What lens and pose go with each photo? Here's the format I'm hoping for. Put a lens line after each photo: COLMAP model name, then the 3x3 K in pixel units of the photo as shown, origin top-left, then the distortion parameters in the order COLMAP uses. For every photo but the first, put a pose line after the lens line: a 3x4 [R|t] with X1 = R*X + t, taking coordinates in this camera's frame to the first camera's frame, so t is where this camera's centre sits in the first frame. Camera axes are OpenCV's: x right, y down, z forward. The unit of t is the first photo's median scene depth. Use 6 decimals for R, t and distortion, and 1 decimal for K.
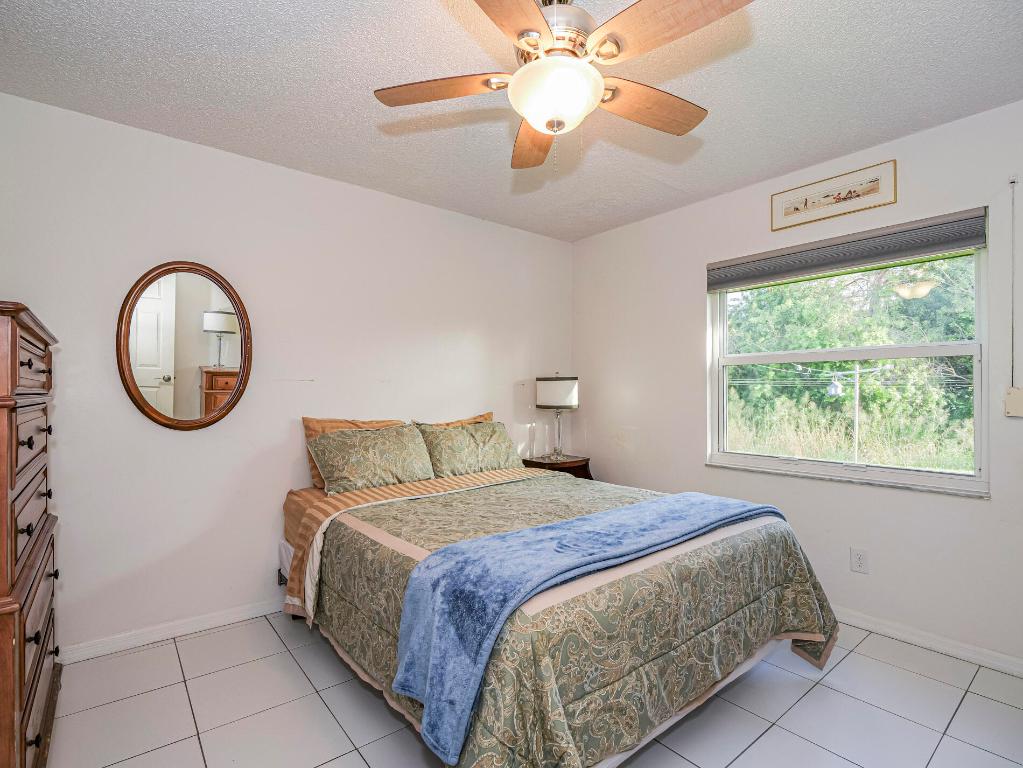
lens RADIAL K [[499.6, 0, 513.2], [0, 499.6, 389.4], [0, 0, 1]] dist [-0.018148, -0.000020]
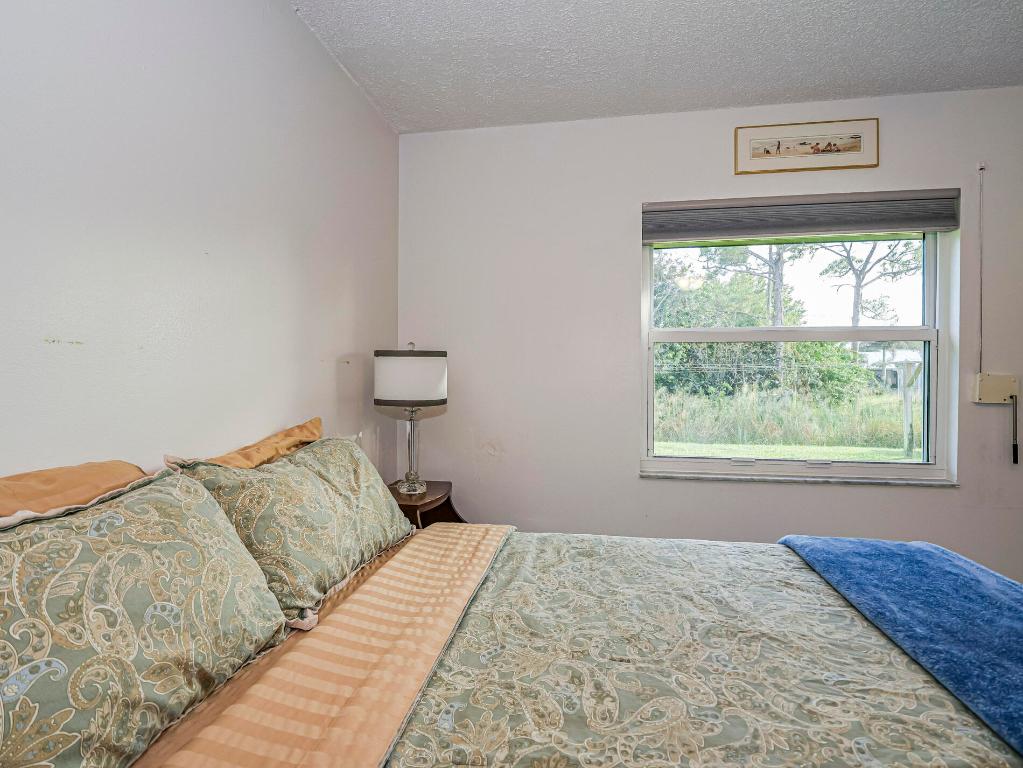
lens RADIAL K [[499.6, 0, 508.1], [0, 499.6, 378.6], [0, 0, 1]] dist [-0.018148, -0.000020]
pose [[0.761614, 0.000440, 0.648031, -0.267463], [-0.006751, 0.999951, 0.007256, 0.003366], [-0.647996, -0.009902, 0.761579, 0.636470]]
